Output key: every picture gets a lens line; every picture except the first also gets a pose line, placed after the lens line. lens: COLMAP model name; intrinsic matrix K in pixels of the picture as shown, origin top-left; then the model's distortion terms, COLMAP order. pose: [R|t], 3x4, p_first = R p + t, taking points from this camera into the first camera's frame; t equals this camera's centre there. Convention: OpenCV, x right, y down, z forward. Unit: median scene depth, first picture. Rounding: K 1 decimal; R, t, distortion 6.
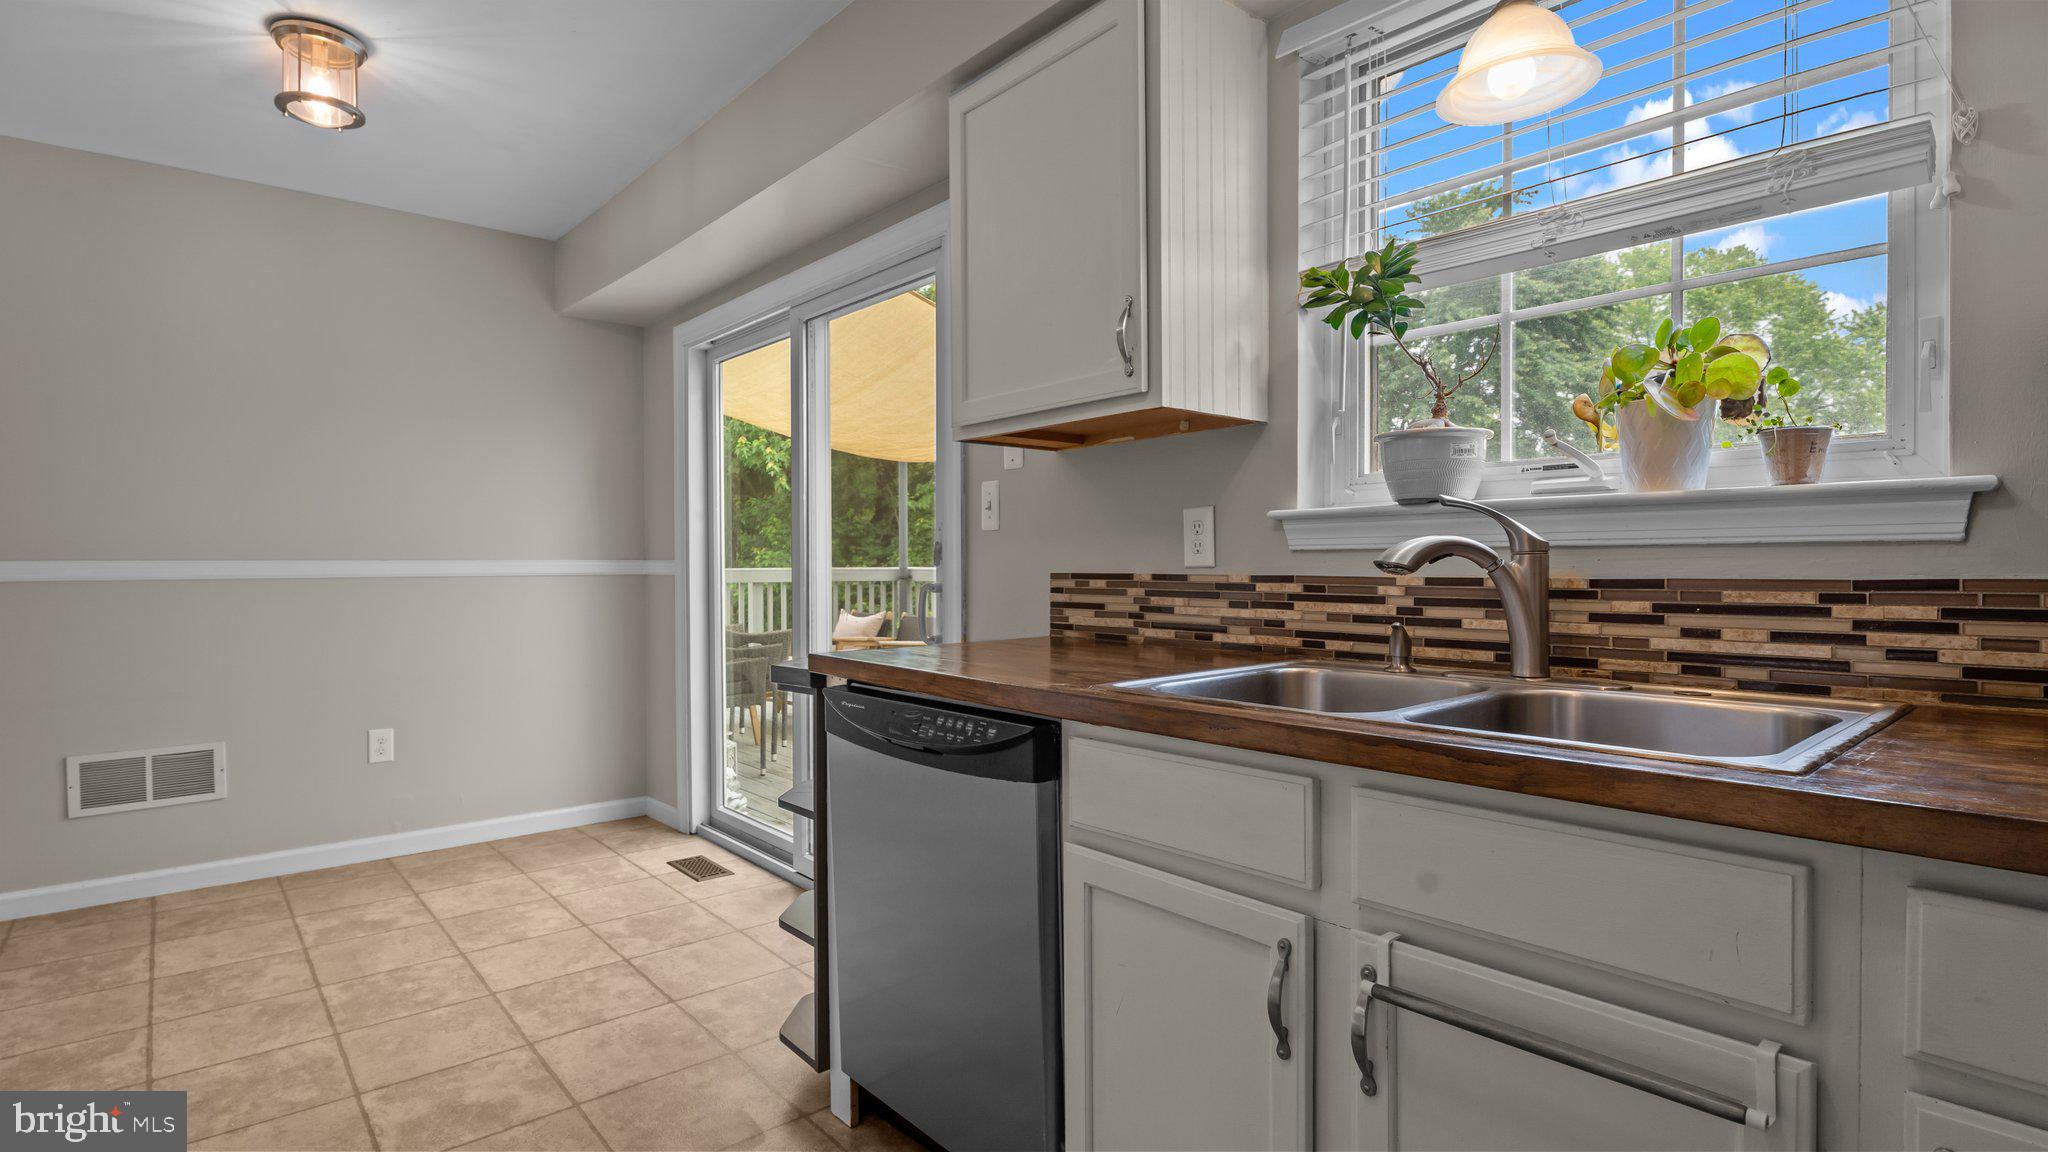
lens RADIAL K [[1005.0, 0, 1016.9], [0, 1005.0, 571.4], [0, 0, 1]] dist [-0.000864, -0.000685]
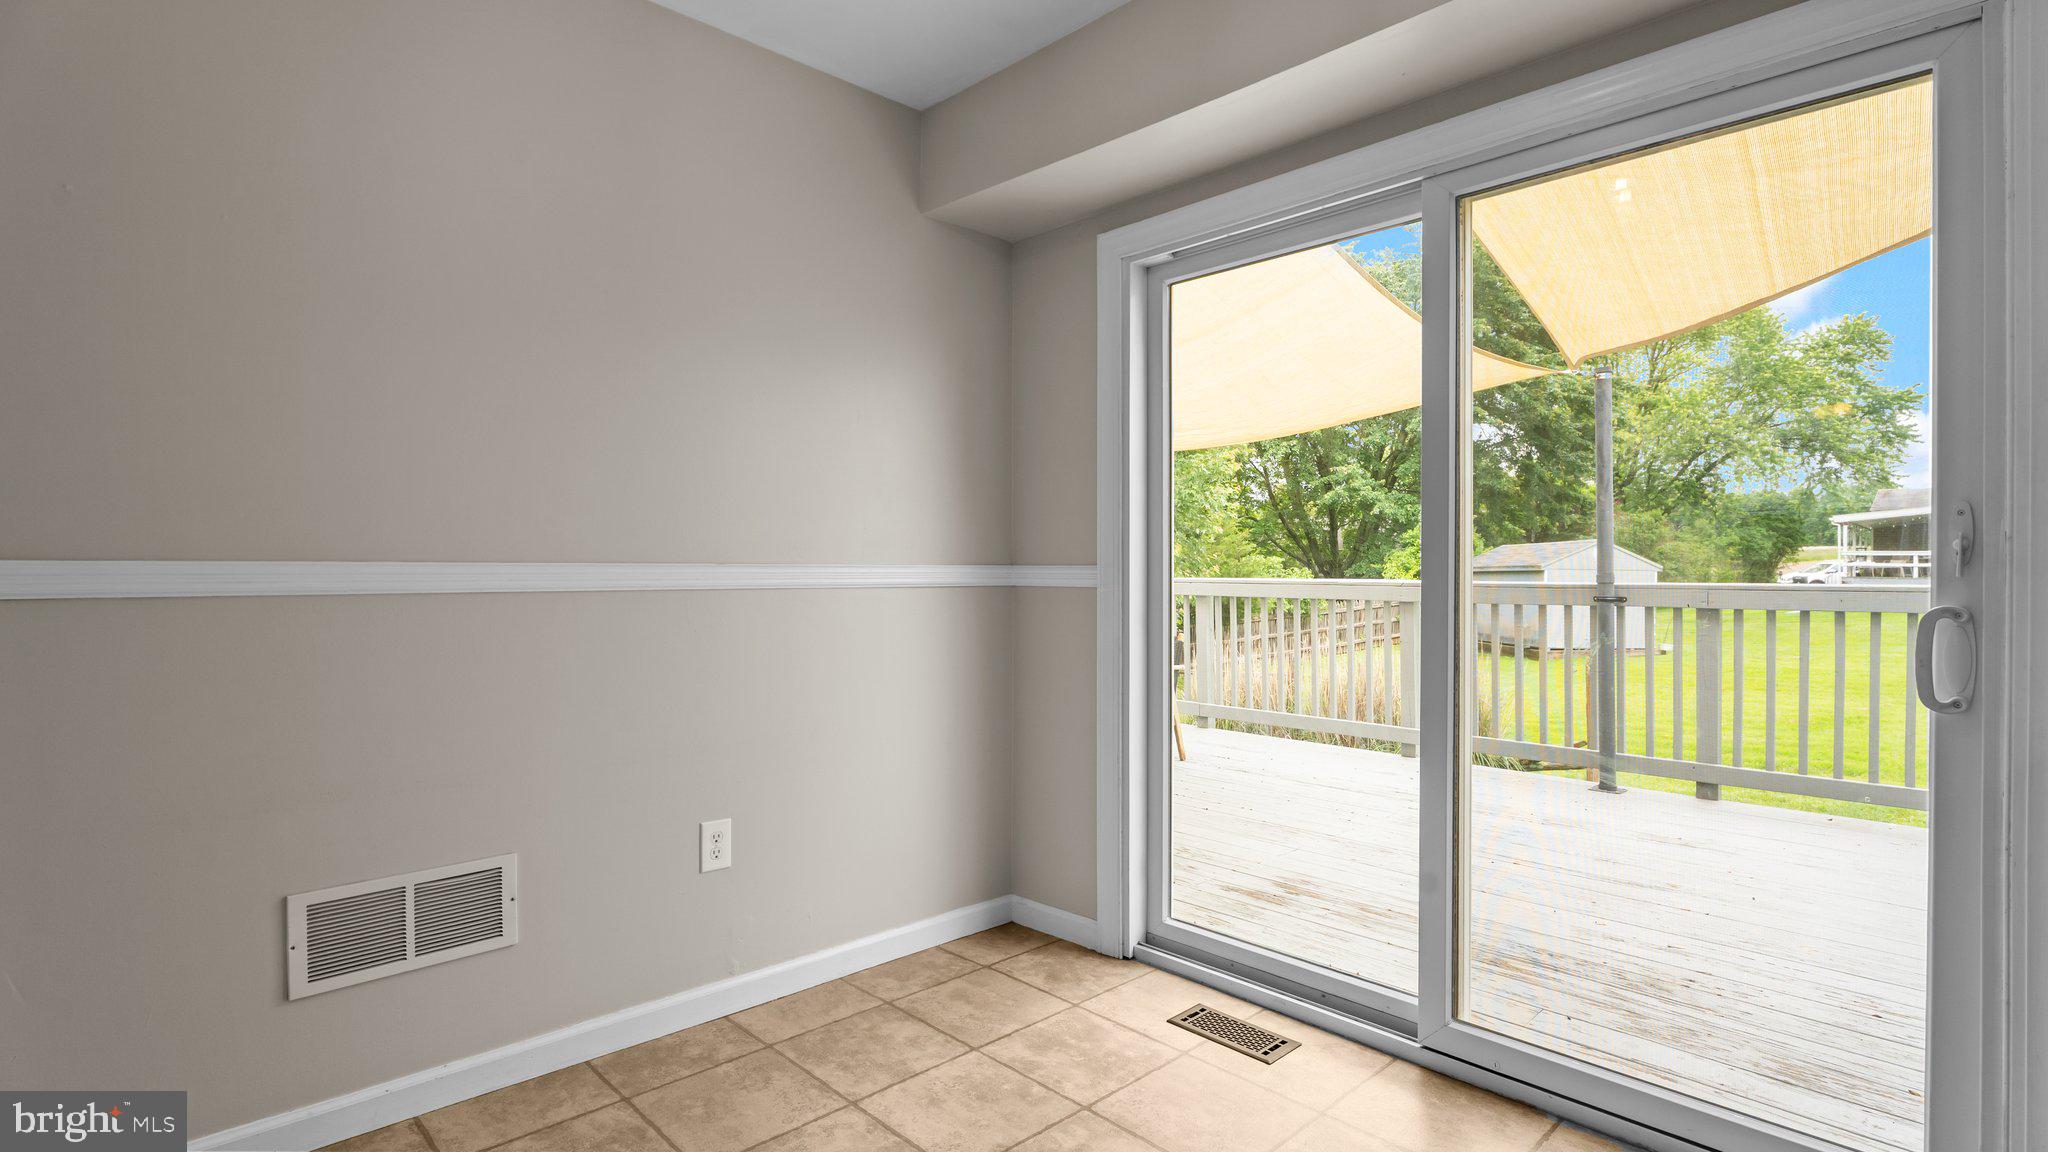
lens RADIAL K [[994.2, 0, 1019.9], [0, 994.2, 570.6], [0, 0, 1]] dist [0.000634, 0.000013]
pose [[0.998662, 0.005609, 0.051414, -0.576310], [-0.005107, 0.999938, -0.009873, -0.001437], [-0.051466, 0.009598, 0.998629, 0.414227]]
